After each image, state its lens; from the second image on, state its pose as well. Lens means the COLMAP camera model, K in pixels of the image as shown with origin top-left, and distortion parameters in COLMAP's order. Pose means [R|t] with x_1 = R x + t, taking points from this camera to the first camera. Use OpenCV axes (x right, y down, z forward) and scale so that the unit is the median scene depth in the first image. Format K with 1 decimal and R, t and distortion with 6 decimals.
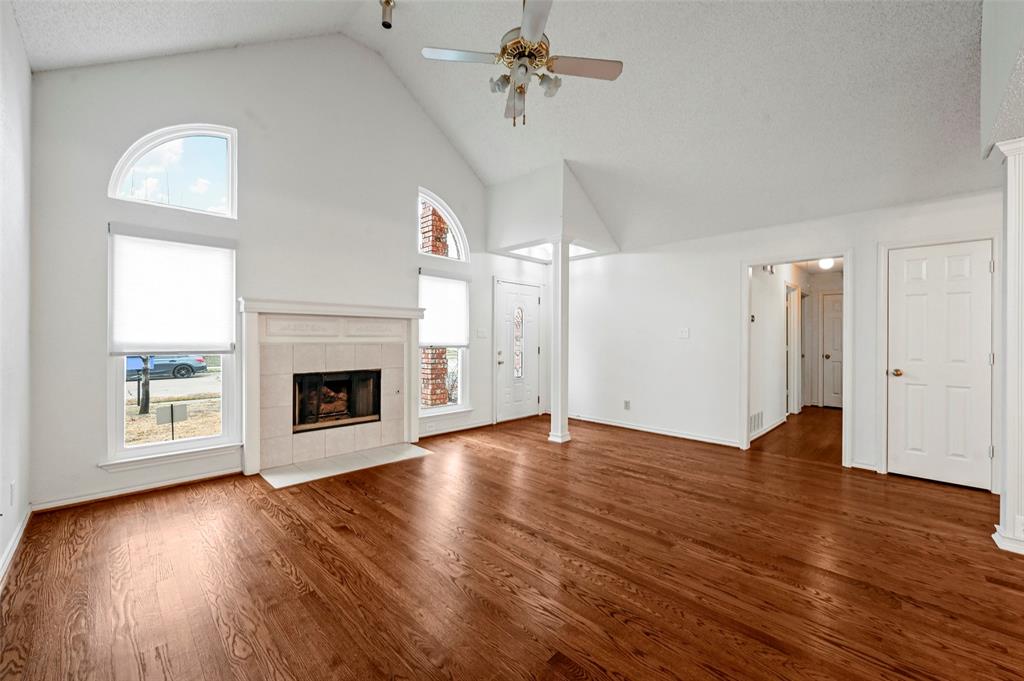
lens RADIAL K [[406.7, 0, 504.1], [0, 406.7, 339.3], [0, 0, 1]] dist [-0.000642, 0.000714]
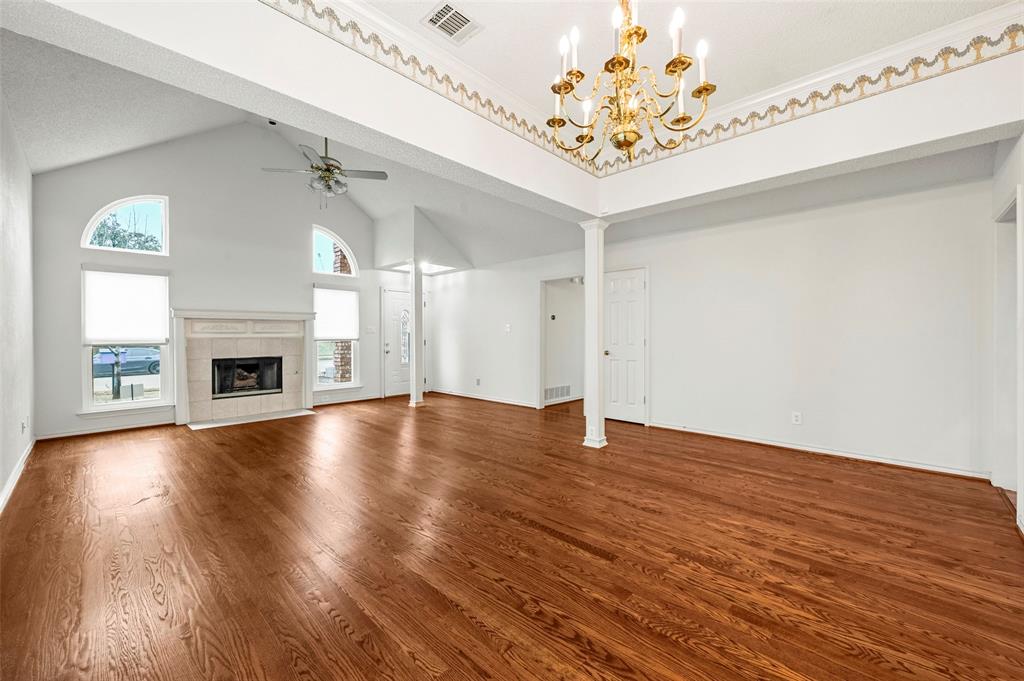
lens RADIAL K [[406.7, 0, 505.6], [0, 406.7, 336.2], [0, 0, 1]] dist [-0.000642, 0.000714]
pose [[0.999592, -0.010467, 0.026579, 0.480699], [0.010377, 0.999940, 0.003526, 0.008089], [-0.026615, -0.003249, 0.999640, -0.476572]]
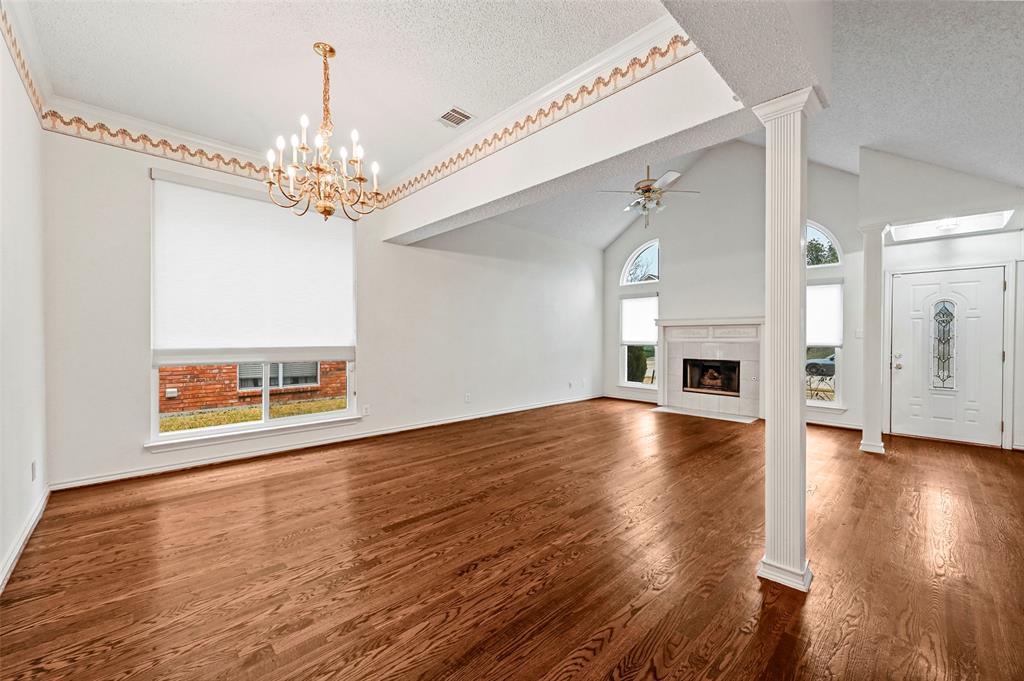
lens RADIAL K [[406.7, 0, 512.1], [0, 406.7, 343.0], [0, 0, 1]] dist [-0.000642, 0.000714]
pose [[-0.013445, 0.006399, -0.999889, 1.244439], [-0.007003, 0.999954, 0.006494, 0.008698], [0.999885, 0.007090, -0.013399, 0.242759]]
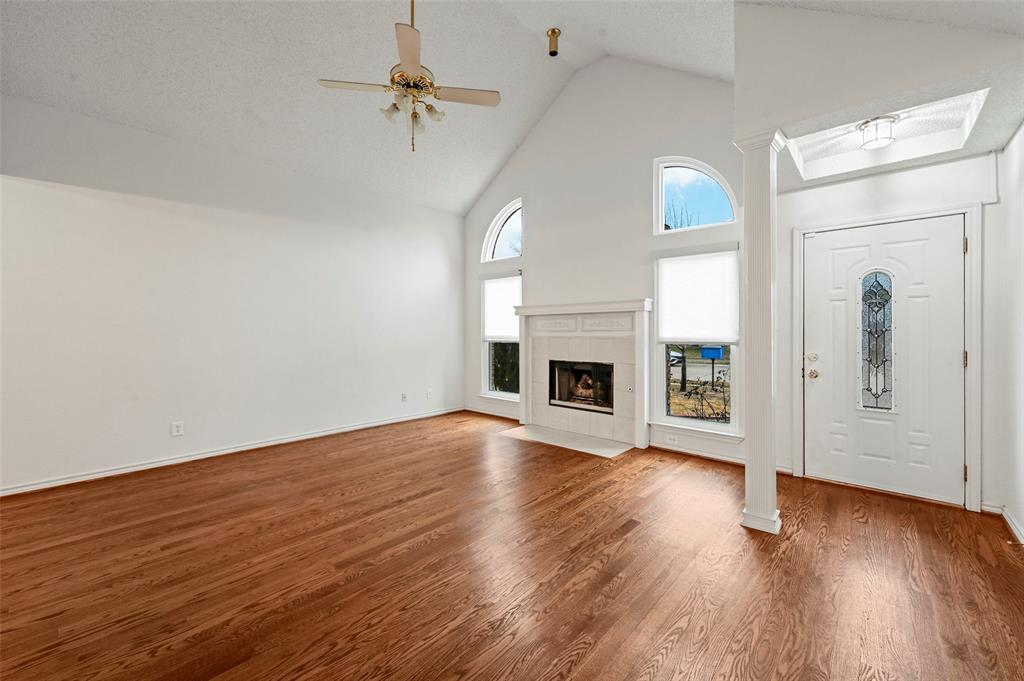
lens RADIAL K [[406.7, 0, 516.1], [0, 406.7, 333.7], [0, 0, 1]] dist [-0.000642, 0.000714]
pose [[0.059952, -0.001058, -0.998201, 0.758836], [-0.001001, 0.999999, -0.001120, 0.001402], [0.998201, 0.001066, 0.059950, 0.768546]]
